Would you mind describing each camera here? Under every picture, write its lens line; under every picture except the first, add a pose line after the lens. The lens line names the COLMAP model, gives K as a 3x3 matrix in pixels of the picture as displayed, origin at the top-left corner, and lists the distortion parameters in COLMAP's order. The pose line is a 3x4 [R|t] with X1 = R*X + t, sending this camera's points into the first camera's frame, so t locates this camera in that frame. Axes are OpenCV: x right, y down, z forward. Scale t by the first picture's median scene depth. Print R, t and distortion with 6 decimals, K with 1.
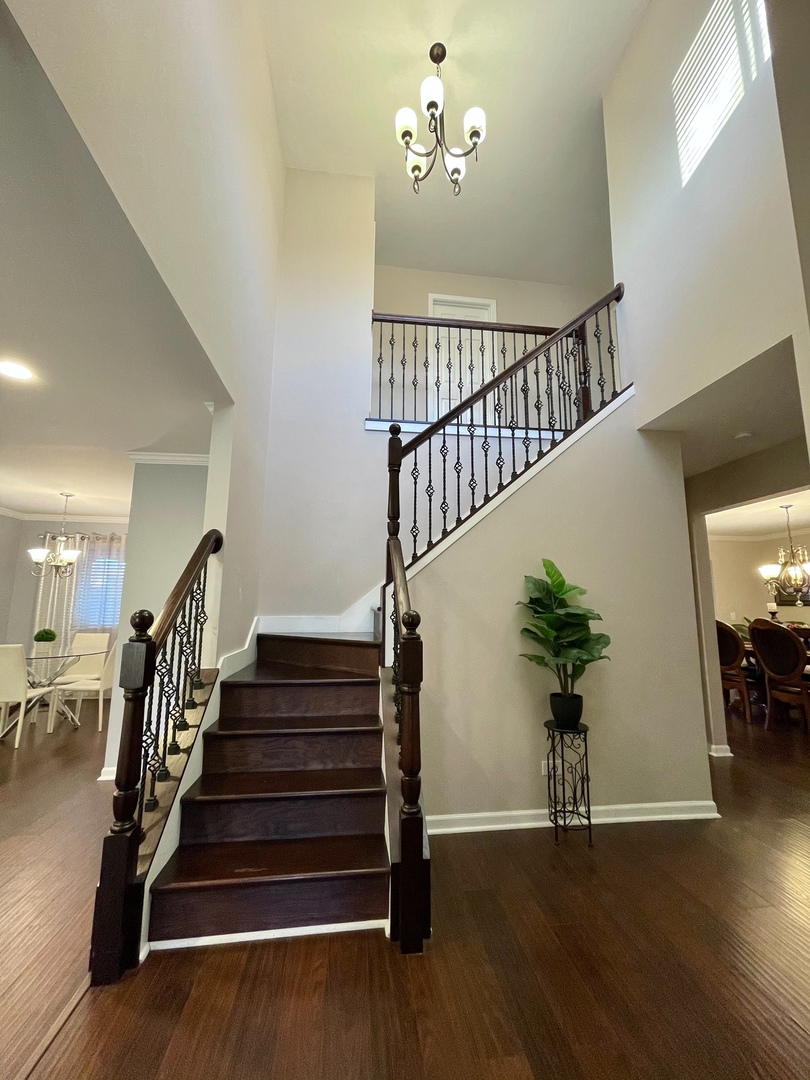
lens RADIAL K [[433.8, 0, 404.7], [0, 433.8, 538.9], [0, 0, 1]] dist [0.001126, 0.000068]
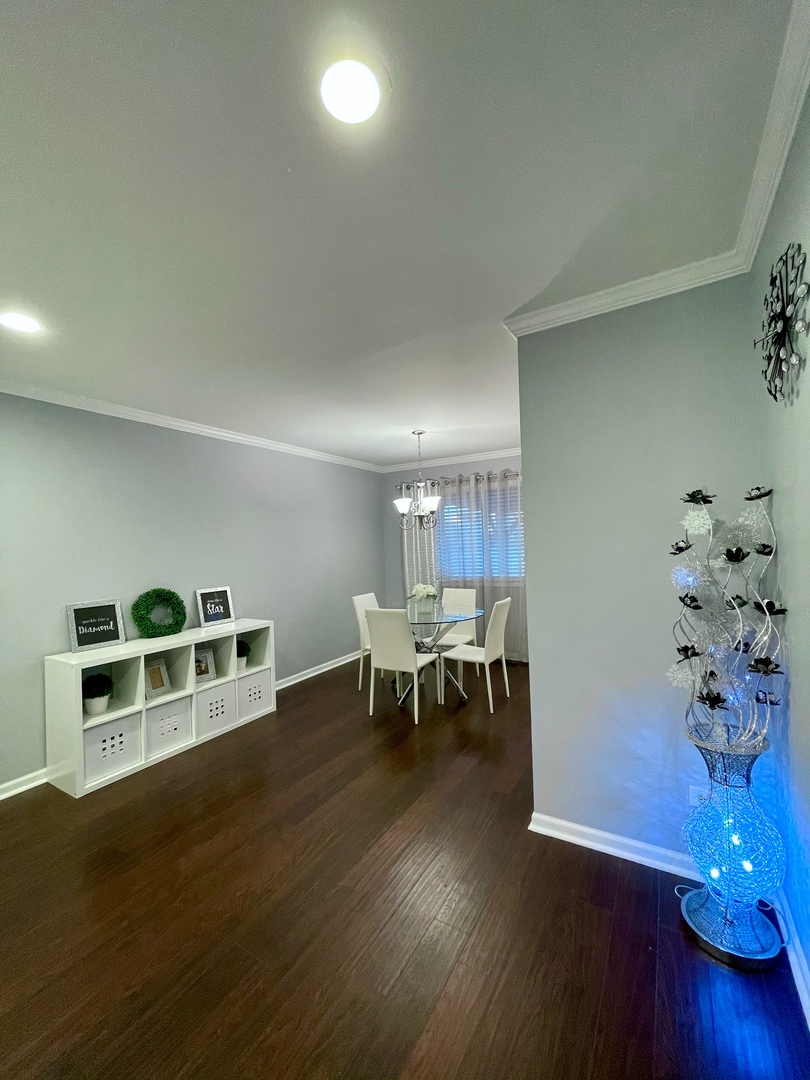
lens RADIAL K [[433.8, 0, 405.3], [0, 433.8, 538.5], [0, 0, 1]] dist [0.001126, 0.000068]
pose [[0.783628, -0.042272, -0.619791, -0.279088], [0.132640, 0.986061, 0.100451, 0.014217], [0.606905, -0.160925, 0.778312, 0.287675]]
